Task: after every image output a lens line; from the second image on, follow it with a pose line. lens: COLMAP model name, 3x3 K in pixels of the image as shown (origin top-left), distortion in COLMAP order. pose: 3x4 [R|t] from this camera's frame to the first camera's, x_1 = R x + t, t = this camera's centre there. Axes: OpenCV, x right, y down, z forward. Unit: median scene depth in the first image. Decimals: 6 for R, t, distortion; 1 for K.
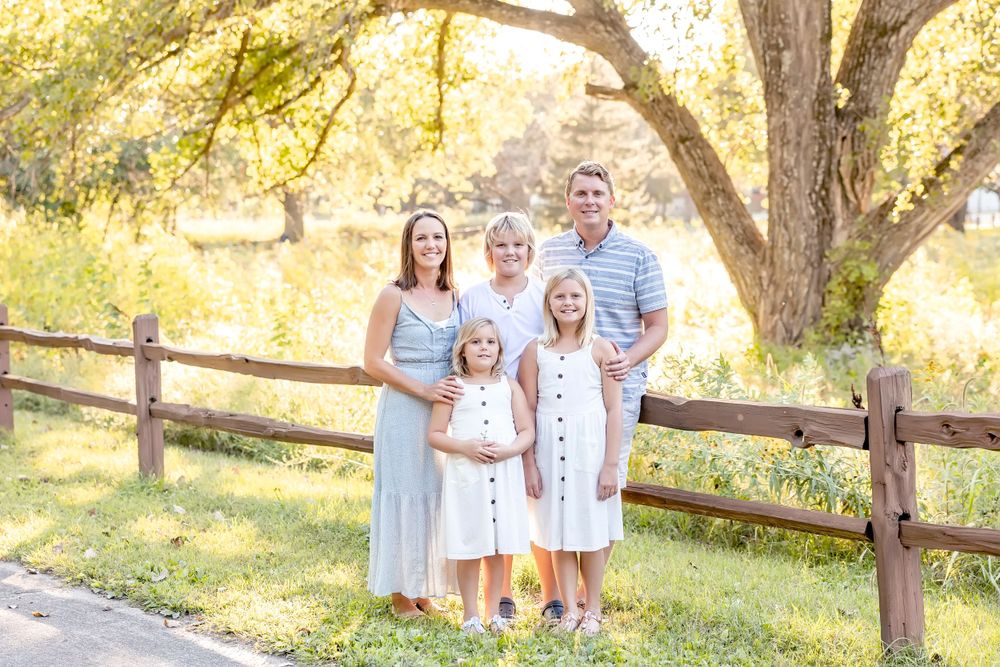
lens RADIAL K [[1768.7, 0, 464.2], [0, 1768.7, 356.5], [0, 0, 1]] dist [0.052316, 0.000000]
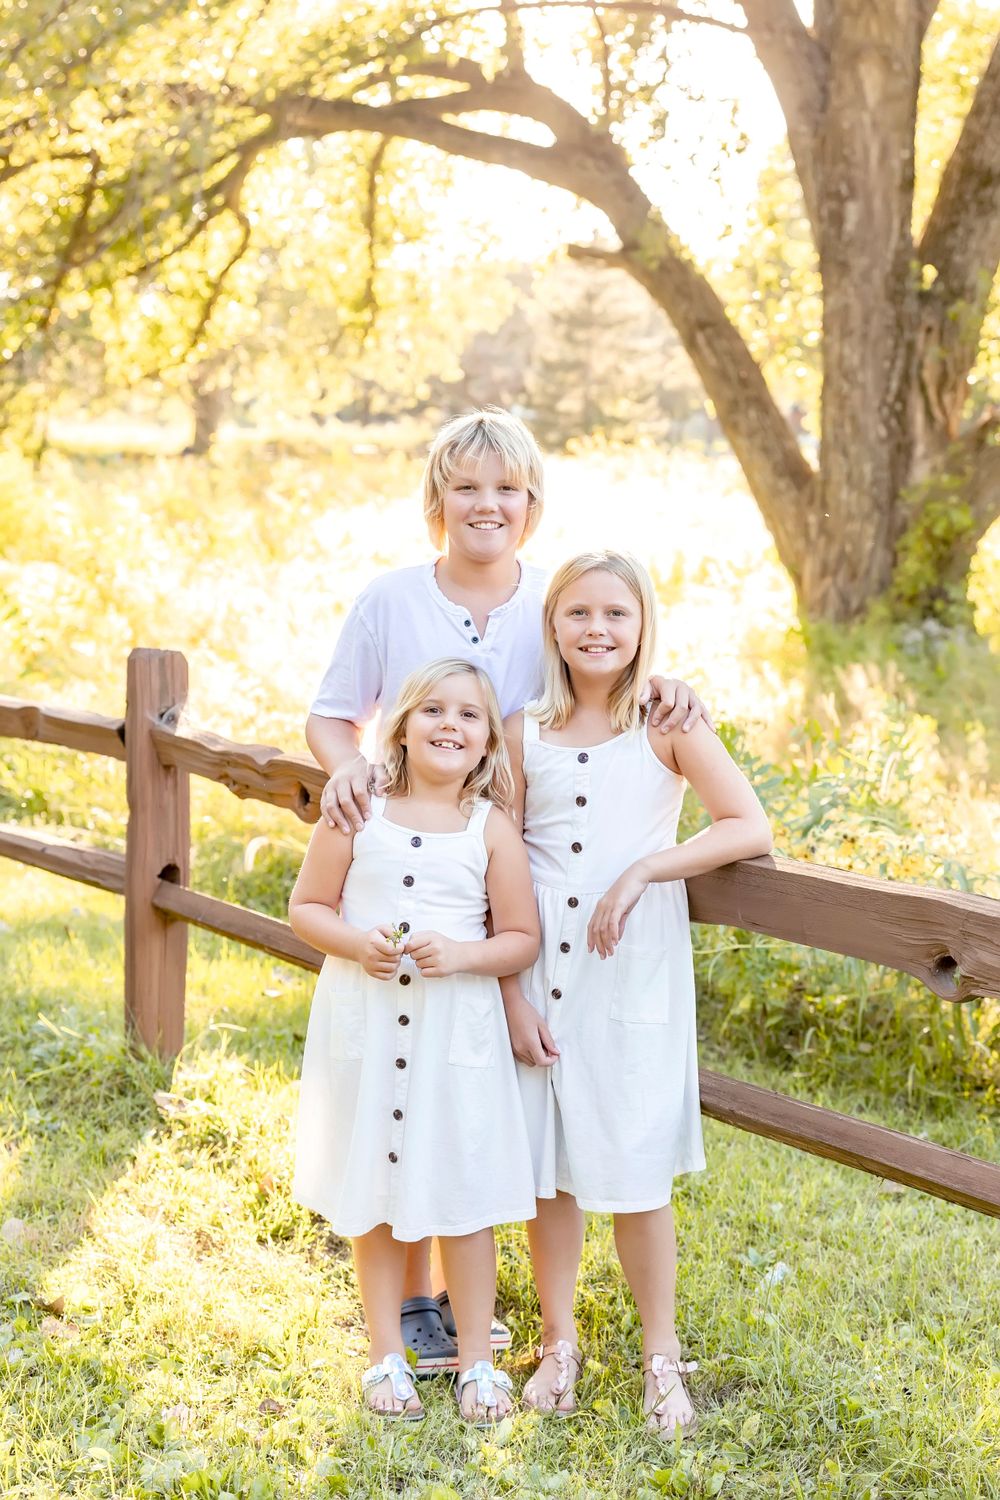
lens RADIAL K [[2185.5, 0, 543.9], [0, 2185.5, 688.9], [0, 0, 1]] dist [-0.010147, 0.000000]
pose [[0.998396, 0.019851, 0.053030, 0.017887], [-0.021869, 0.999048, 0.037743, -0.009591], [-0.052231, -0.038842, 0.997879, 0.134065]]
